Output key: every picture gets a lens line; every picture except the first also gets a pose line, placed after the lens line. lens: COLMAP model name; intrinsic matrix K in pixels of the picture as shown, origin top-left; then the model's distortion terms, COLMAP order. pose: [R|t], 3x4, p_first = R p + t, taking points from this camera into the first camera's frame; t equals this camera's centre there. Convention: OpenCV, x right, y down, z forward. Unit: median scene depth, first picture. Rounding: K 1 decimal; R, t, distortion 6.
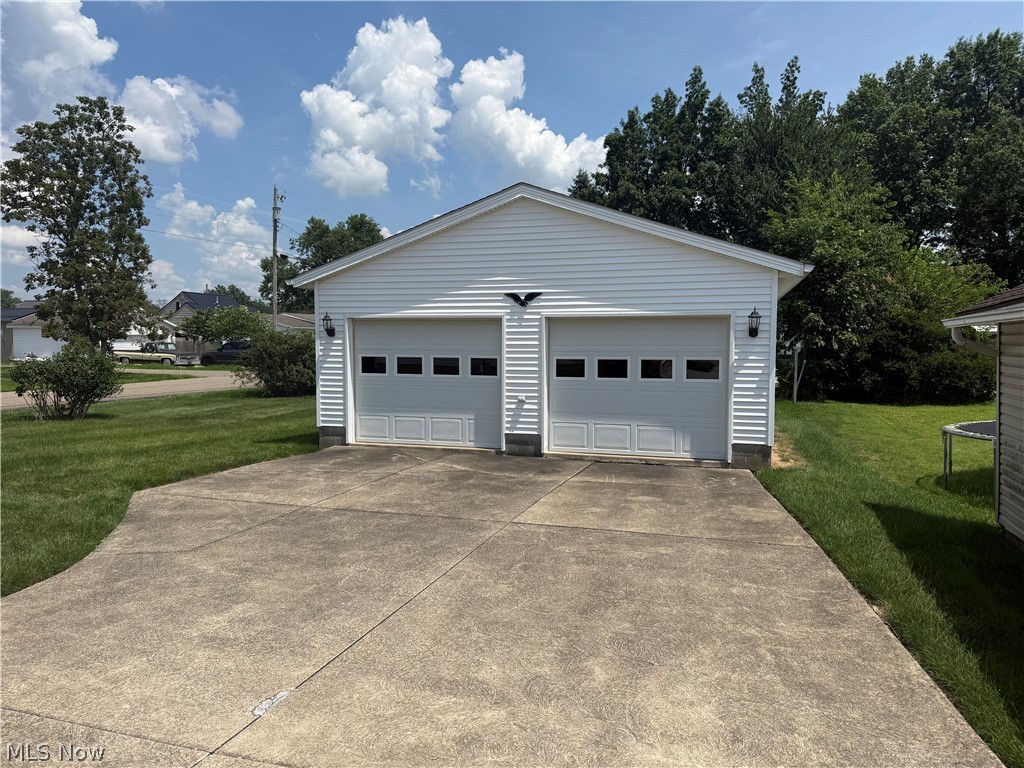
lens RADIAL K [[716.1, 0, 513.6], [0, 716.1, 387.0], [0, 0, 1]] dist [0.074763, -0.082575]
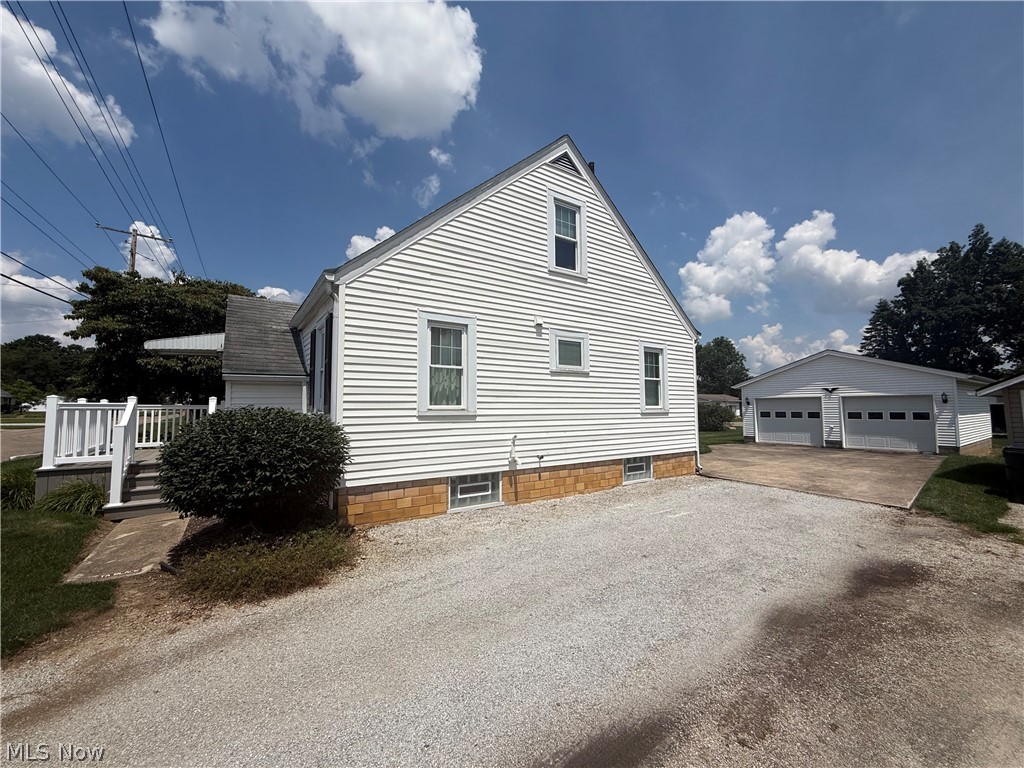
lens RADIAL K [[409.5, 0, 510.2], [0, 409.5, 382.4], [0, 0, 1]] dist [0.001927, -0.000473]
pose [[0.782705, -0.044267, -0.620817, 0.027013], [-0.035378, 0.992691, -0.115386, 0.066265], [0.621387, 0.112277, 0.775417, -0.906255]]
